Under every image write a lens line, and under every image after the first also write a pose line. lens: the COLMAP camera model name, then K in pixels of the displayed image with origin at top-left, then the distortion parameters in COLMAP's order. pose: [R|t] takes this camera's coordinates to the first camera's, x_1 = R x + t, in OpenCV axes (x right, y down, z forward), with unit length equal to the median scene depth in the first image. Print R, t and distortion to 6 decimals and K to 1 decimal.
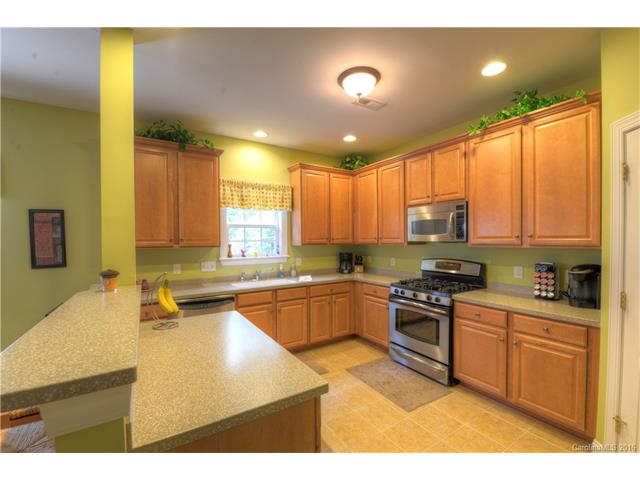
lens RADIAL K [[276.0, 0, 319.6], [0, 276.0, 244.7], [0, 0, 1]] dist [-0.014427, -0.004316]
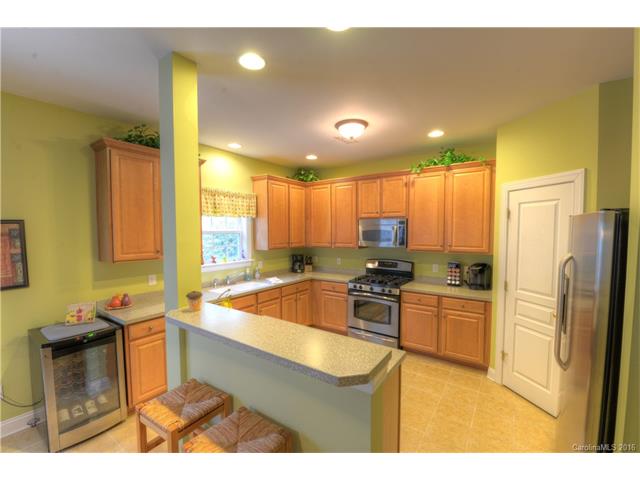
lens RADIAL K [[276.0, 0, 315.8], [0, 276.0, 244.2], [0, 0, 1]] dist [-0.014427, -0.004316]
pose [[0.925026, -0.015107, 0.379603, -0.386742], [0.003671, 0.999518, 0.030832, -0.068543], [-0.379886, -0.027126, 0.924636, -0.104320]]
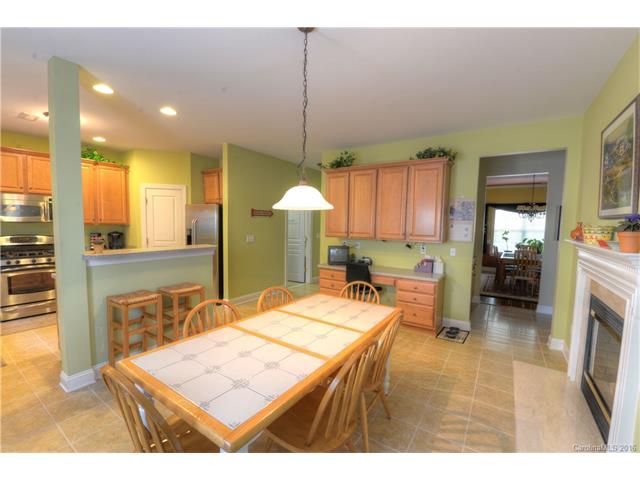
lens RADIAL K [[276.0, 0, 316.1], [0, 276.0, 242.4], [0, 0, 1]] dist [-0.014427, -0.004316]
pose [[-0.400988, -0.074308, 0.913065, -1.423796], [-0.006921, 0.996922, 0.078093, -0.024128], [-0.916057, 0.024995, -0.400268, 0.237432]]
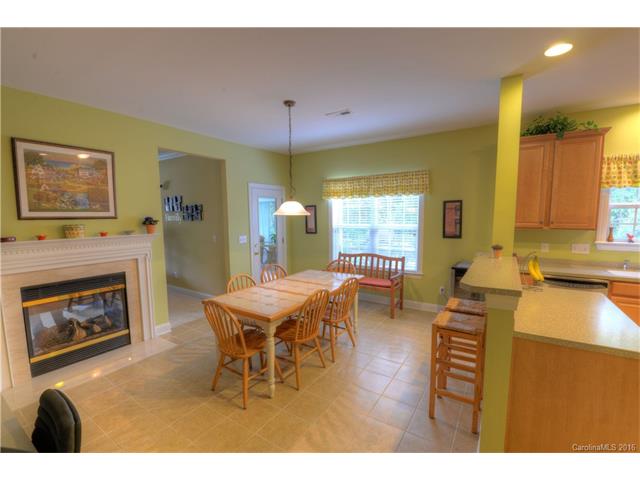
lens RADIAL K [[280.5, 0, 318.2], [0, 280.5, 243.6], [0, 0, 1]] dist [-0.020478, -0.001986]
pose [[0.398796, 0.099594, -0.911615, 0.142310], [-0.012908, 0.994596, 0.103013, -0.034493], [0.916949, -0.029314, 0.397927, -0.305351]]
